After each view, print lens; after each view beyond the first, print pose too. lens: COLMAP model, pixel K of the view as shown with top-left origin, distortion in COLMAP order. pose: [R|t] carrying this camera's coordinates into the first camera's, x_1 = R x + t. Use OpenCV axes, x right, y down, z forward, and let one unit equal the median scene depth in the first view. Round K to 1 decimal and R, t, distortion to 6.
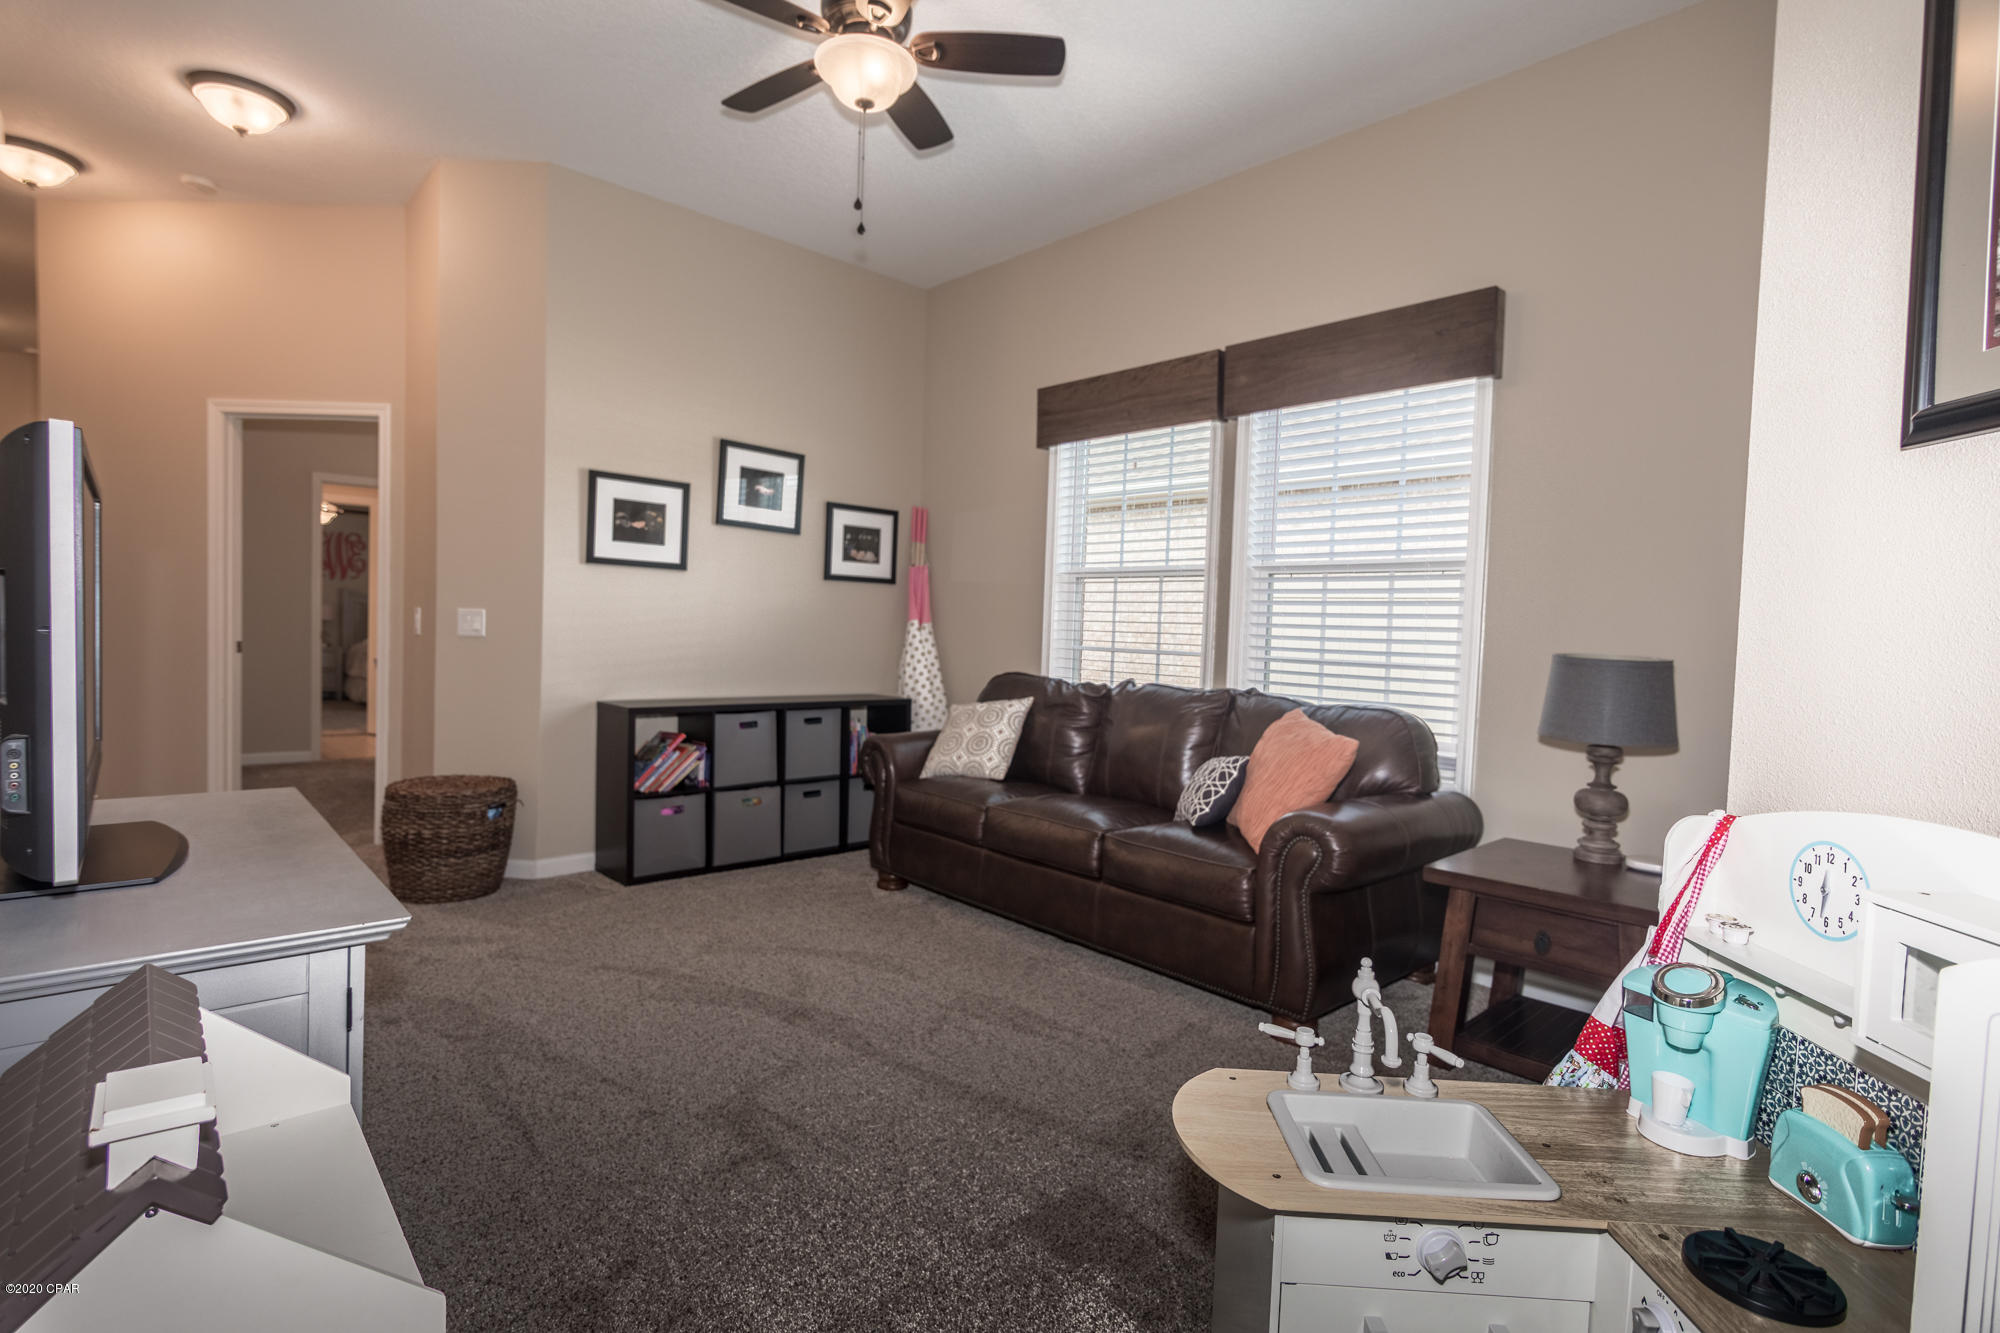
lens RADIAL K [[968.6, 0, 1008.4], [0, 968.6, 669.9], [0, 0, 1]] dist [0.005194, -0.002352]
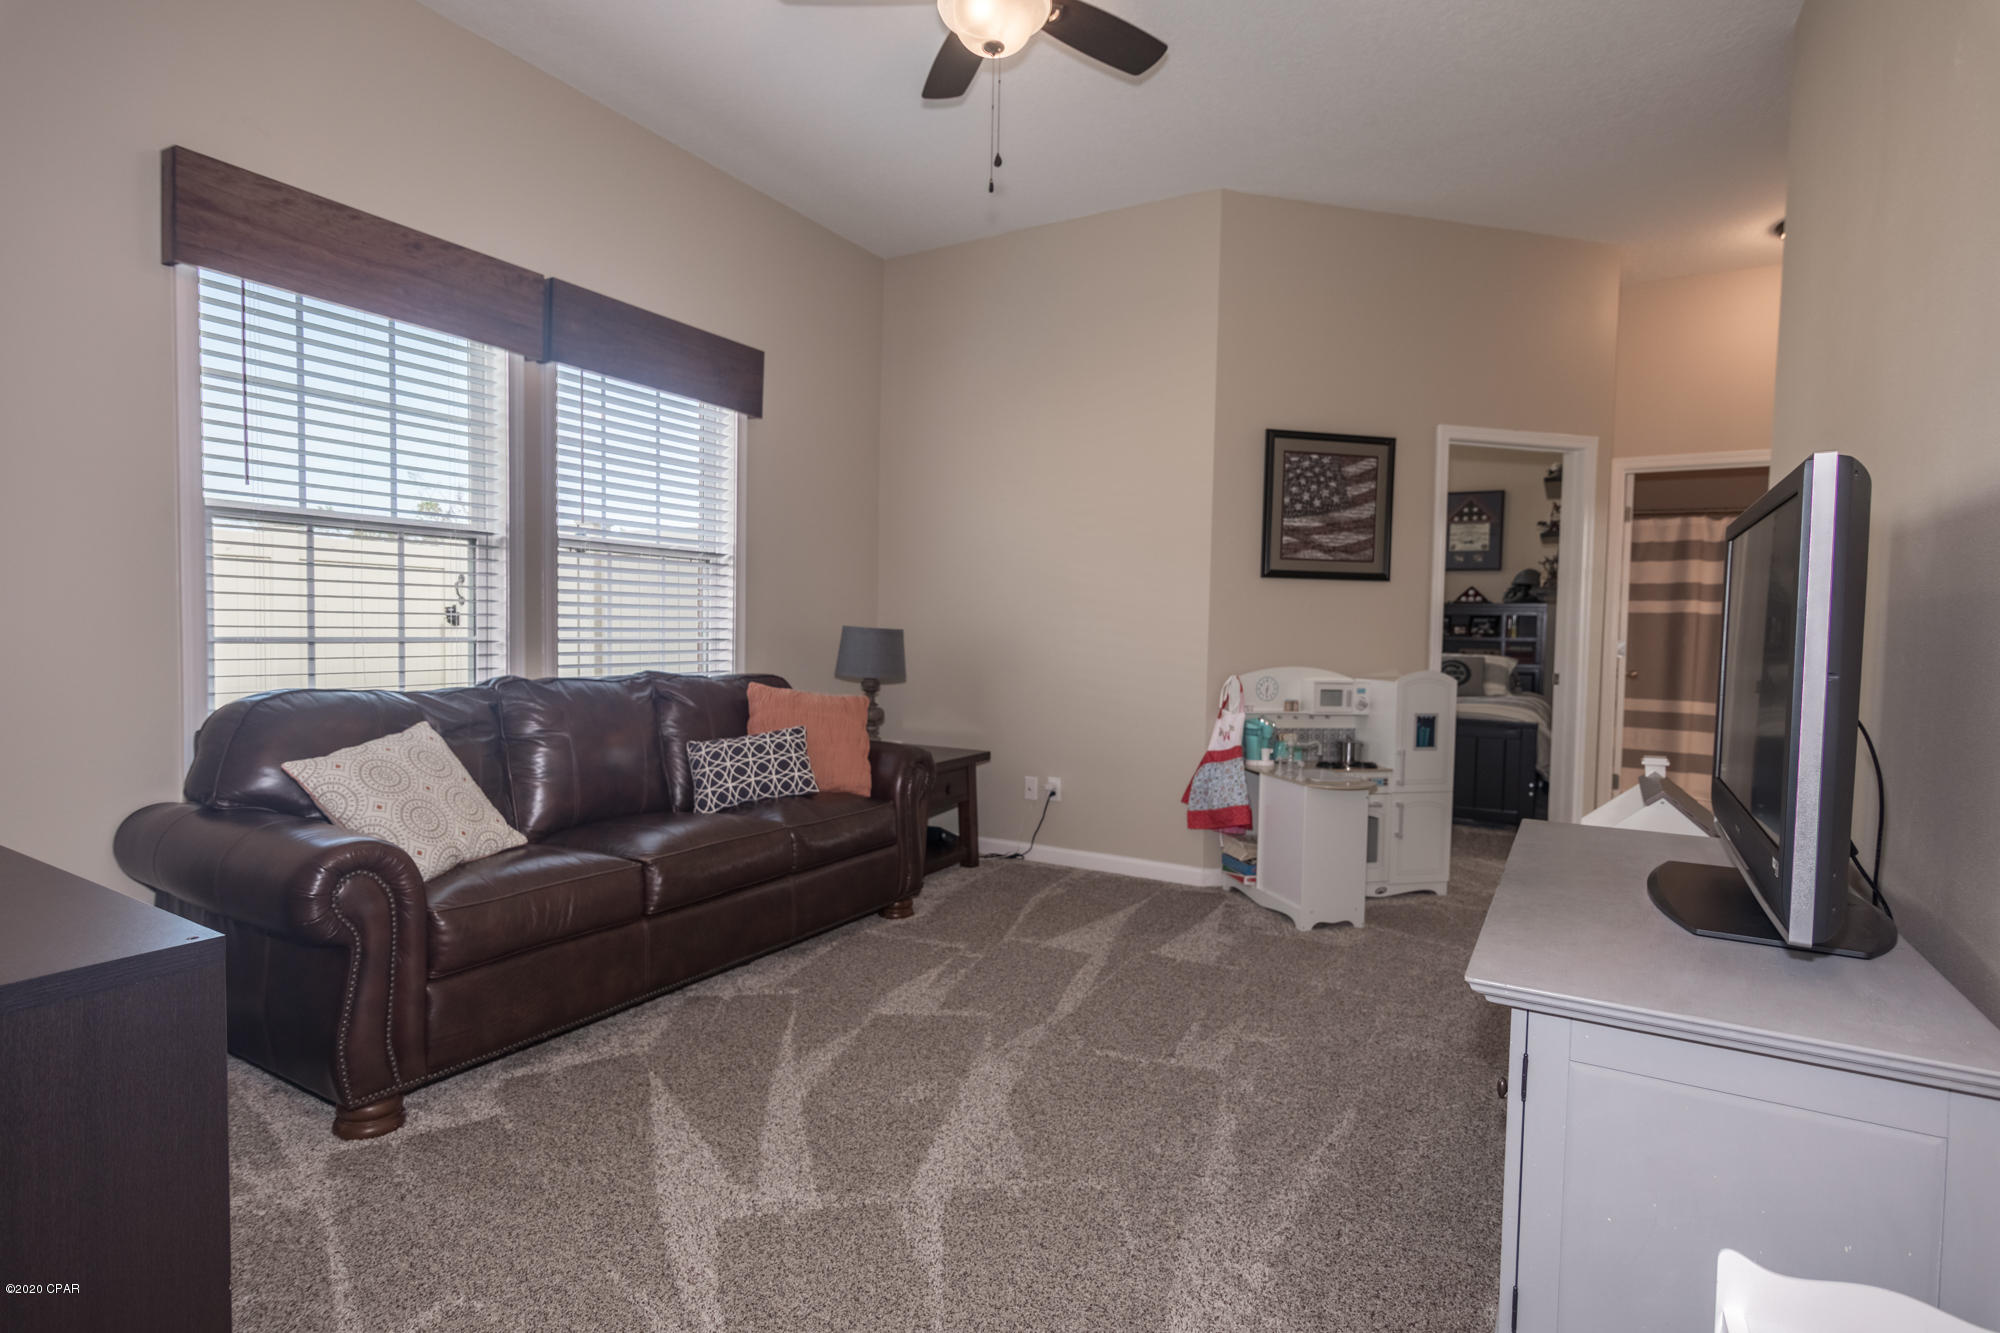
lens RADIAL K [[968.6, 0, 999.5], [0, 968.6, 656.8], [0, 0, 1]] dist [0.005194, -0.002352]
pose [[-0.272590, -0.069129, 0.959644, -0.713002], [0.015248, 0.996980, 0.076150, -0.059084], [-0.962009, 0.035390, -0.270713, 0.852259]]
